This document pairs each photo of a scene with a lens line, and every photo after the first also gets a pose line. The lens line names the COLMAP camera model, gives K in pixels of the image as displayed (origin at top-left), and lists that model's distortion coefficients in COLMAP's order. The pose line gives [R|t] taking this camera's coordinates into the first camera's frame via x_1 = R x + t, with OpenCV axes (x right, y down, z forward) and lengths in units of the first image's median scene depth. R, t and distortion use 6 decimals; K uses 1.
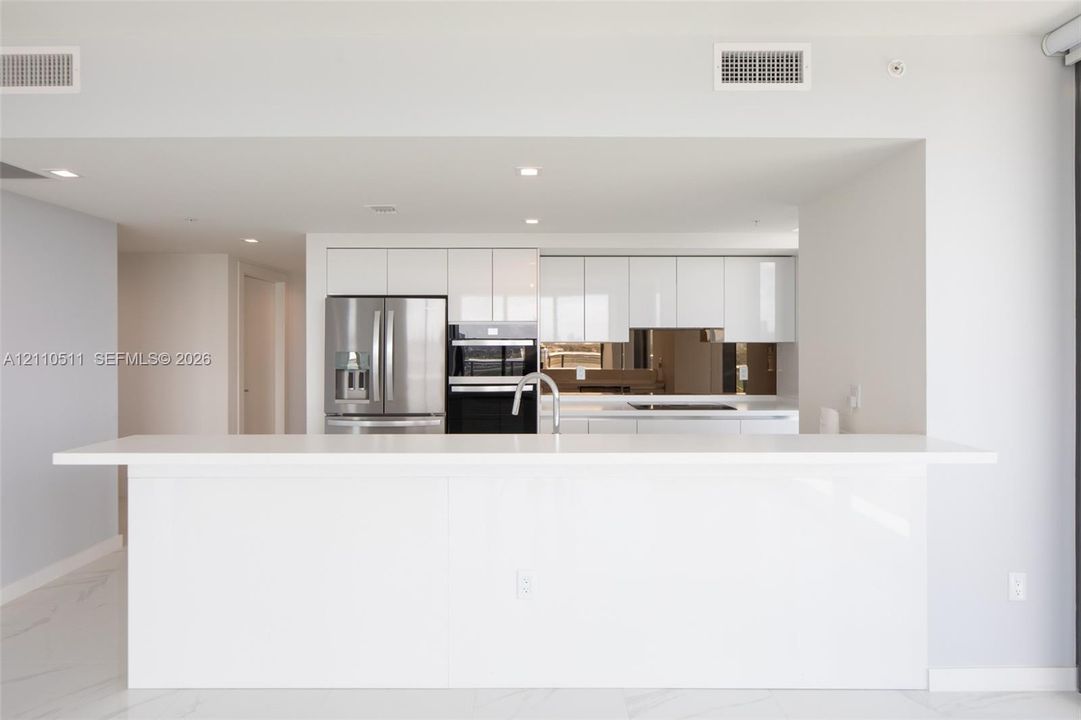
lens RADIAL K [[574.2, 0, 544.6], [0, 574.2, 348.6], [0, 0, 1]] dist [-0.005113, -0.000227]
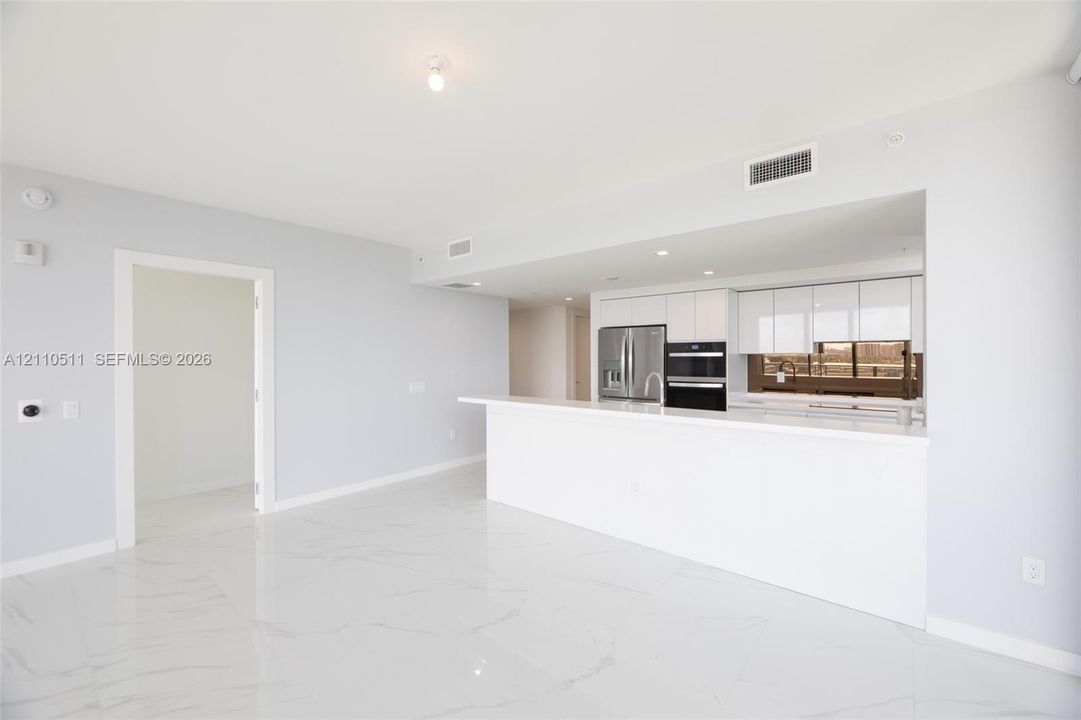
lens RADIAL K [[485.6, 0, 540.5], [0, 485.6, 355.5], [0, 0, 1]] dist [-0.001660, -0.002065]
pose [[0.748024, -0.005217, -0.663652, 0.456031], [0.000193, 0.999971, -0.007643, 0.002408], [0.663672, 0.005589, 0.748003, -0.213807]]
